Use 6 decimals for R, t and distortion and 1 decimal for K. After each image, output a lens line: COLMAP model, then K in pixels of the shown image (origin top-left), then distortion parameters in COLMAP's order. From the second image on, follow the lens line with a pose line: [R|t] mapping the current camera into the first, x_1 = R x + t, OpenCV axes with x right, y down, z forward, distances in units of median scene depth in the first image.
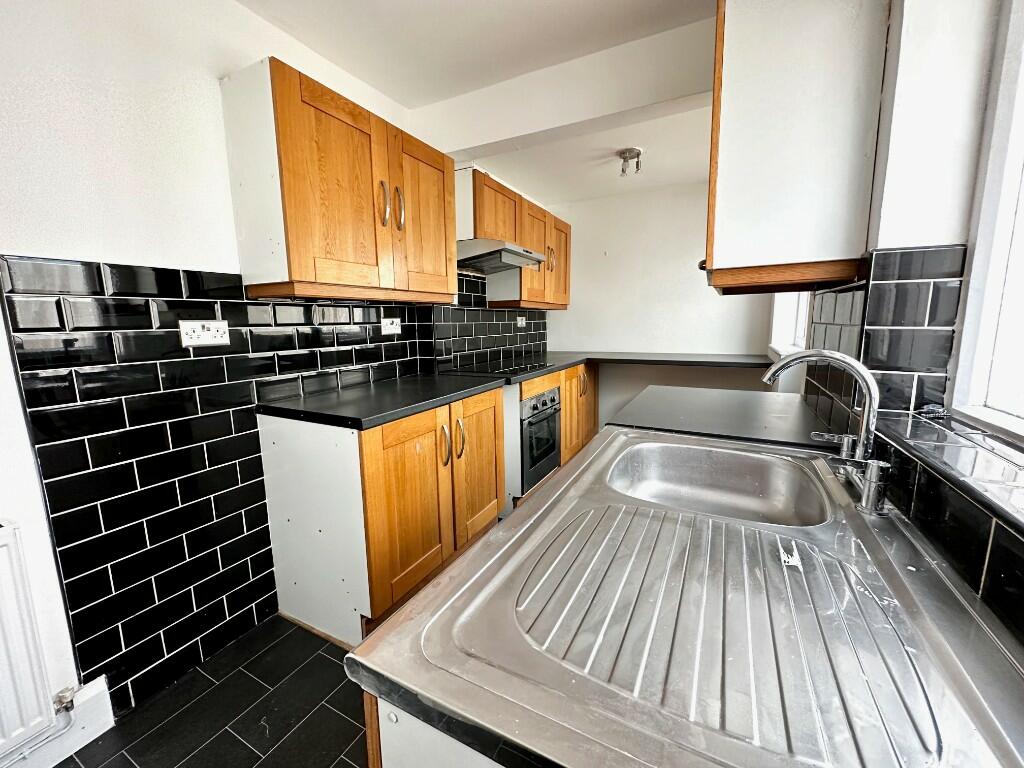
lens RADIAL K [[408.5, 0, 512.4], [0, 408.5, 381.0], [0, 0, 1]] dist [-0.000753, -0.000068]
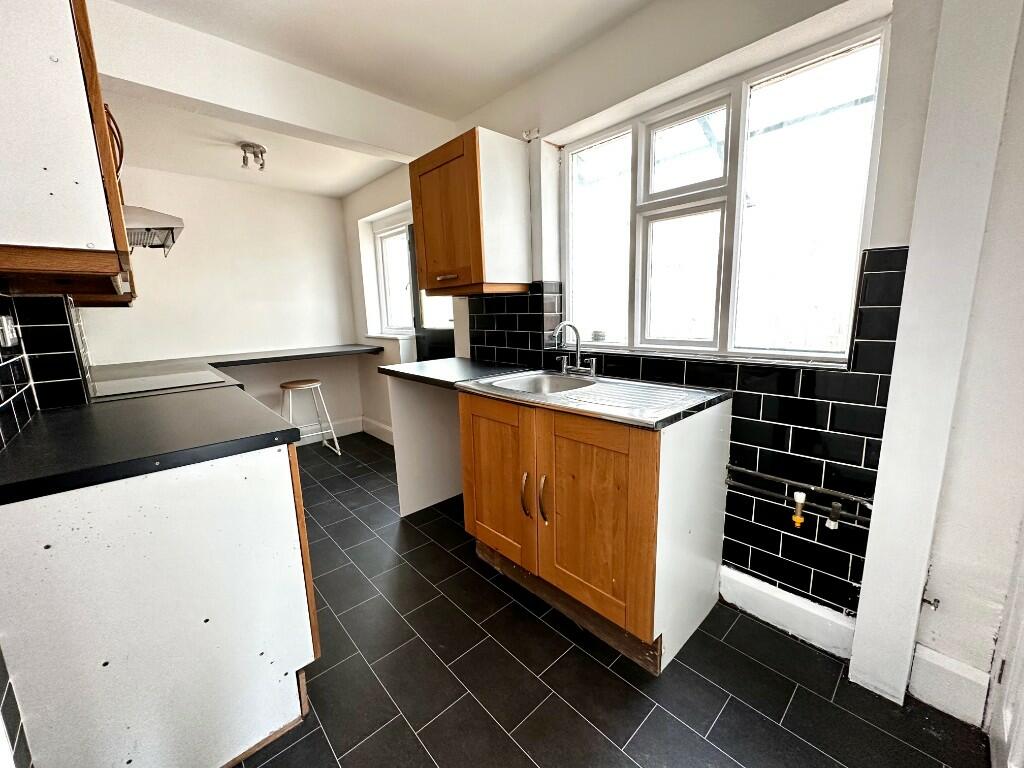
lens RADIAL K [[407.7, 0, 514.2], [0, 407.7, 382.4], [0, 0, 1]] dist [0.001298, 0.000033]
pose [[0.330858, -0.161156, 0.929818, -1.129244], [0.161276, 0.980471, 0.112548, -0.027909], [-0.929798, 0.112720, 0.350387, 0.294491]]
